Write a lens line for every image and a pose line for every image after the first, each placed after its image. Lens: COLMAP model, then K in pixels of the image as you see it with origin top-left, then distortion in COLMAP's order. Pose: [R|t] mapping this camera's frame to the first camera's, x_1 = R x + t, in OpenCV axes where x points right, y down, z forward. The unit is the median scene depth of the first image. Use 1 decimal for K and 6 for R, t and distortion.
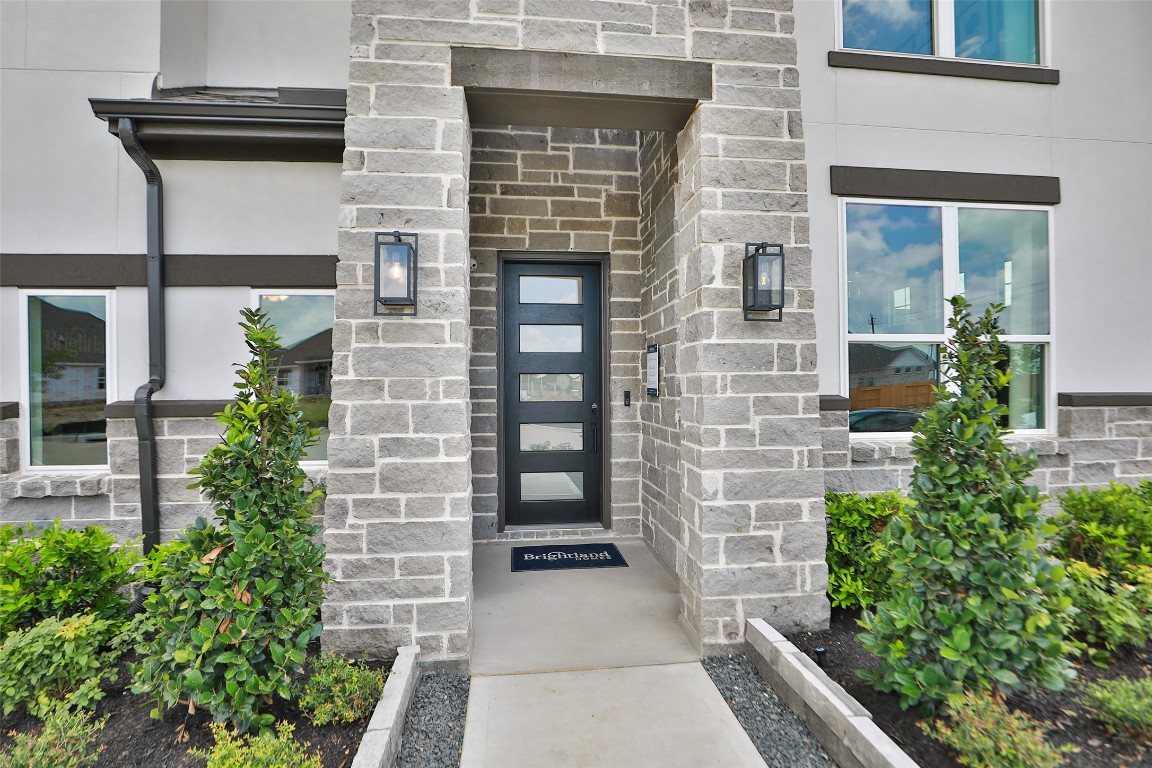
lens RADIAL K [[574.2, 0, 575.5], [0, 574.2, 383.9], [0, 0, 1]] dist [-0.025375, 0.001784]
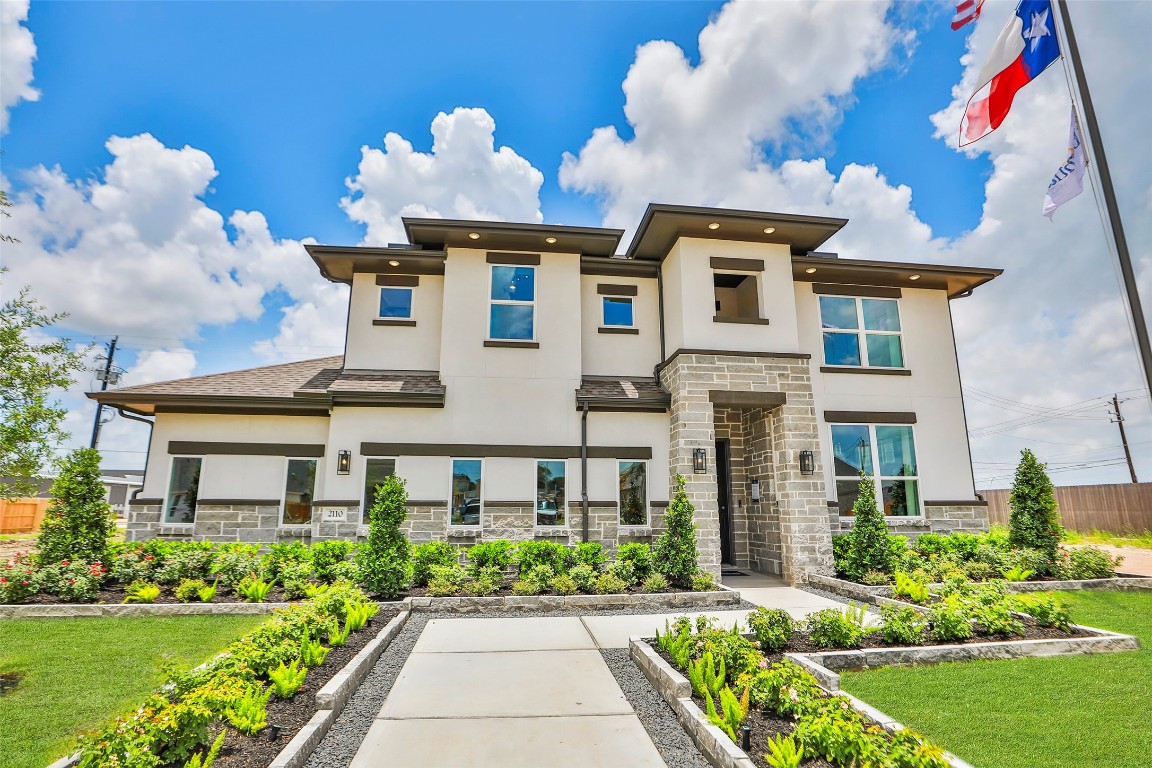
lens RADIAL K [[569.9, 0, 579.1], [0, 569.9, 384.4], [0, 0, 1]] dist [-0.027589, -0.000195]
pose [[0.999927, 0.009693, 0.007184, -0.795164], [-0.007973, 0.977756, -0.209592, 0.056602], [-0.009056, 0.209520, 0.977762, -1.785074]]
